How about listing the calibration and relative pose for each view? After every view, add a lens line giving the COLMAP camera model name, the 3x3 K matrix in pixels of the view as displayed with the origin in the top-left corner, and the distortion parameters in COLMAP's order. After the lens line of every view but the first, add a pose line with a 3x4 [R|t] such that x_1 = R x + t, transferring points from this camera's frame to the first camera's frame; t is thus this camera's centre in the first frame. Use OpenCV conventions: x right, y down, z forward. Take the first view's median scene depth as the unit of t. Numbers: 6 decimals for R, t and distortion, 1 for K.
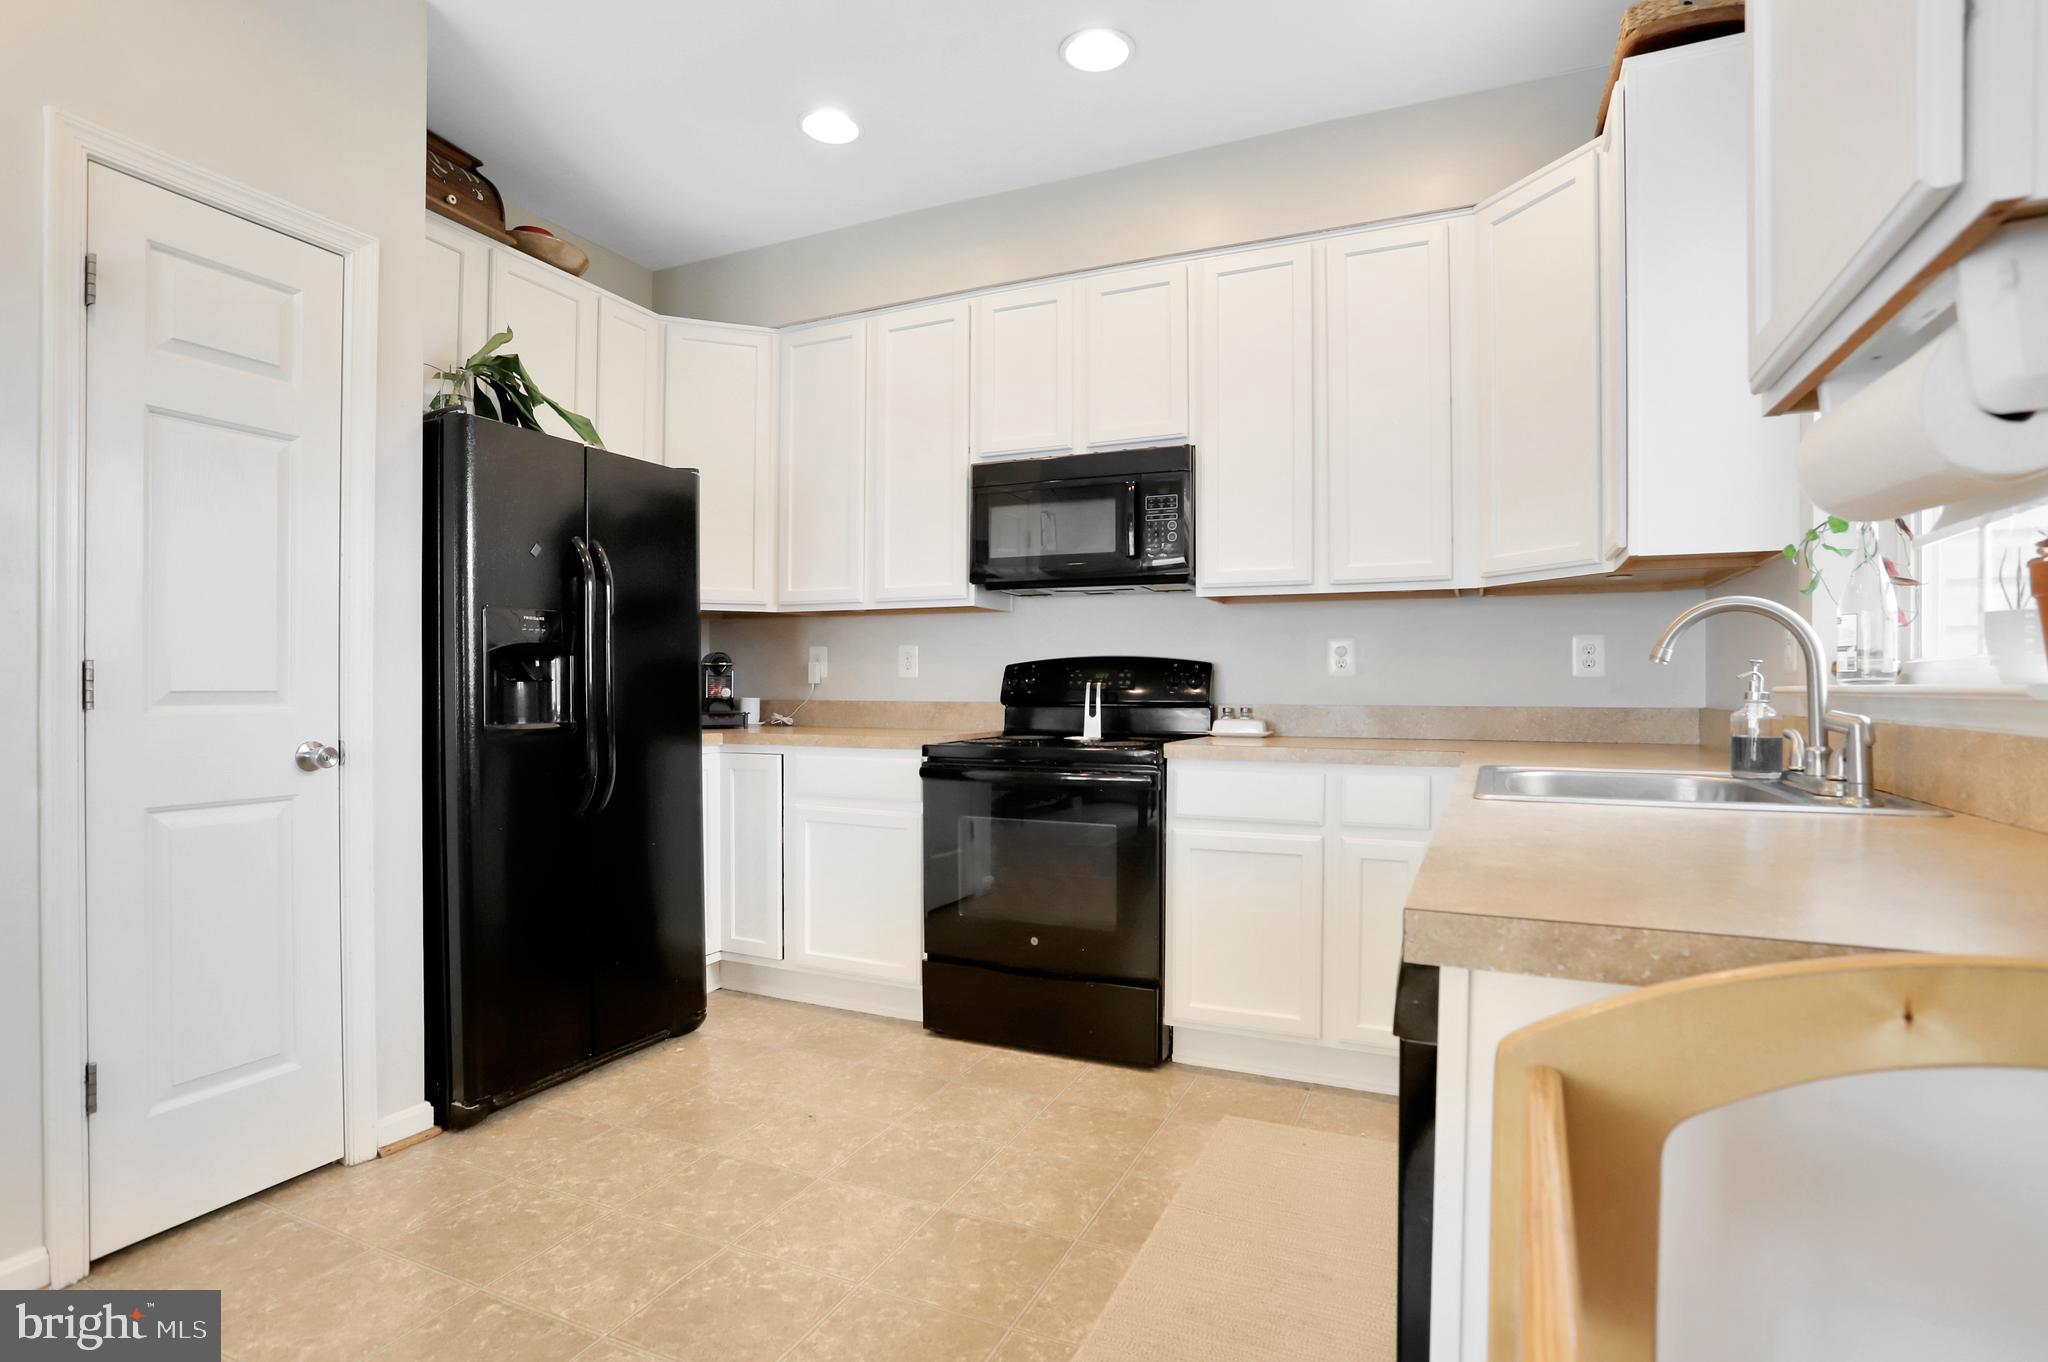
lens RADIAL K [[1009.5, 0, 1026.5], [0, 1009.5, 708.9], [0, 0, 1]] dist [-0.075416, 0.026470]
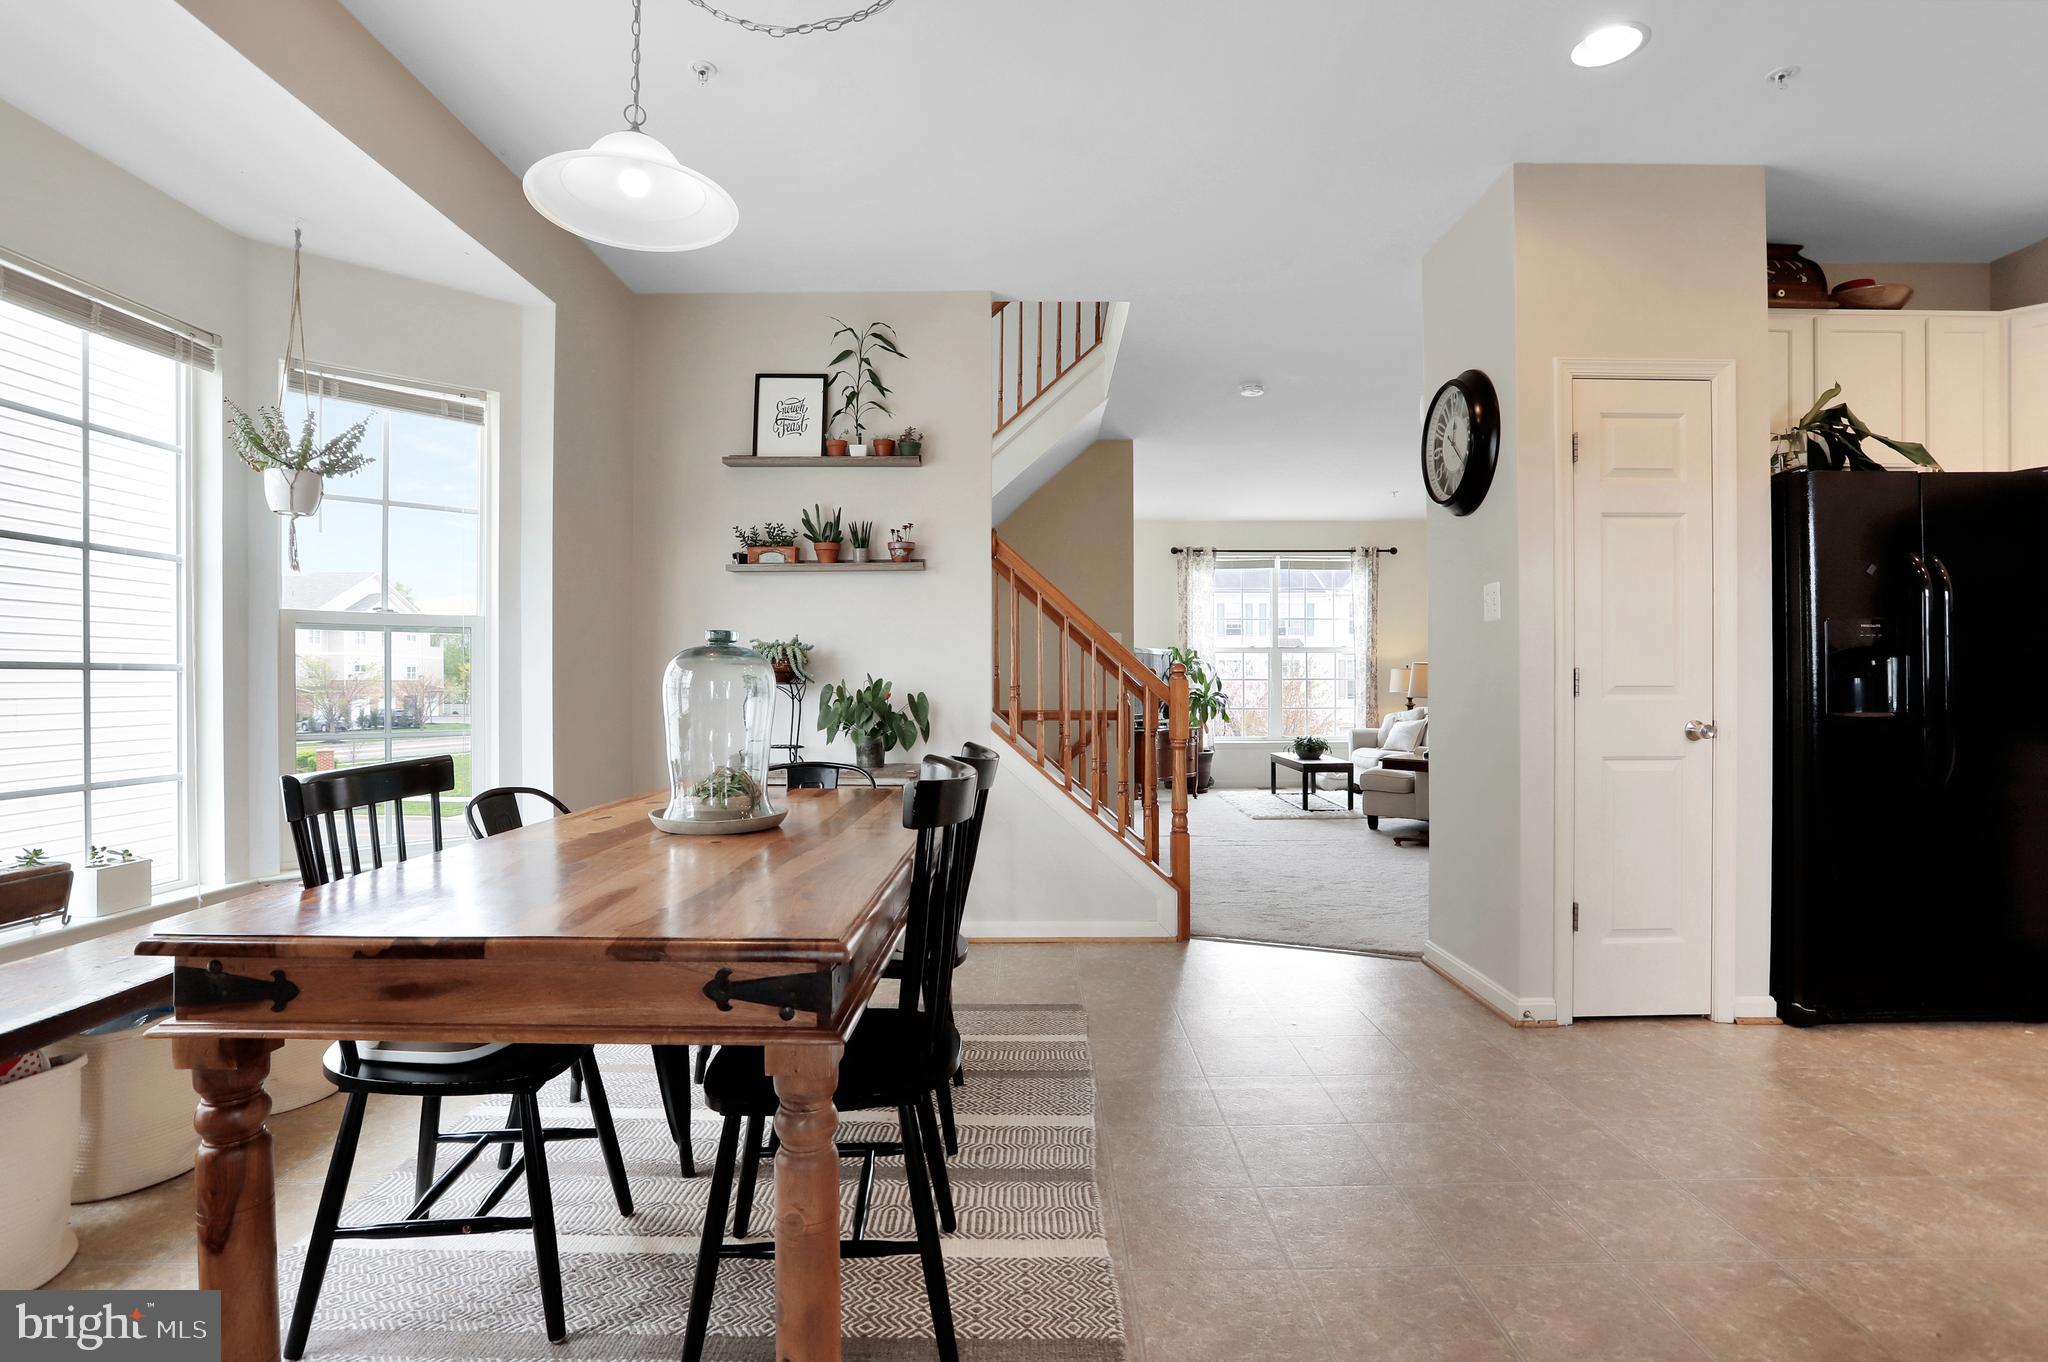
lens RADIAL K [[1020.0, 0, 1071.6], [0, 1020.0, 678.2], [0, 0, 1]] dist [-0.041836, 0.026463]
pose [[0.450875, -0.009641, -0.892535, 0.068496], [-0.013869, 0.999745, -0.017806, 0.003662], [0.892479, 0.020407, 0.450626, -0.182479]]
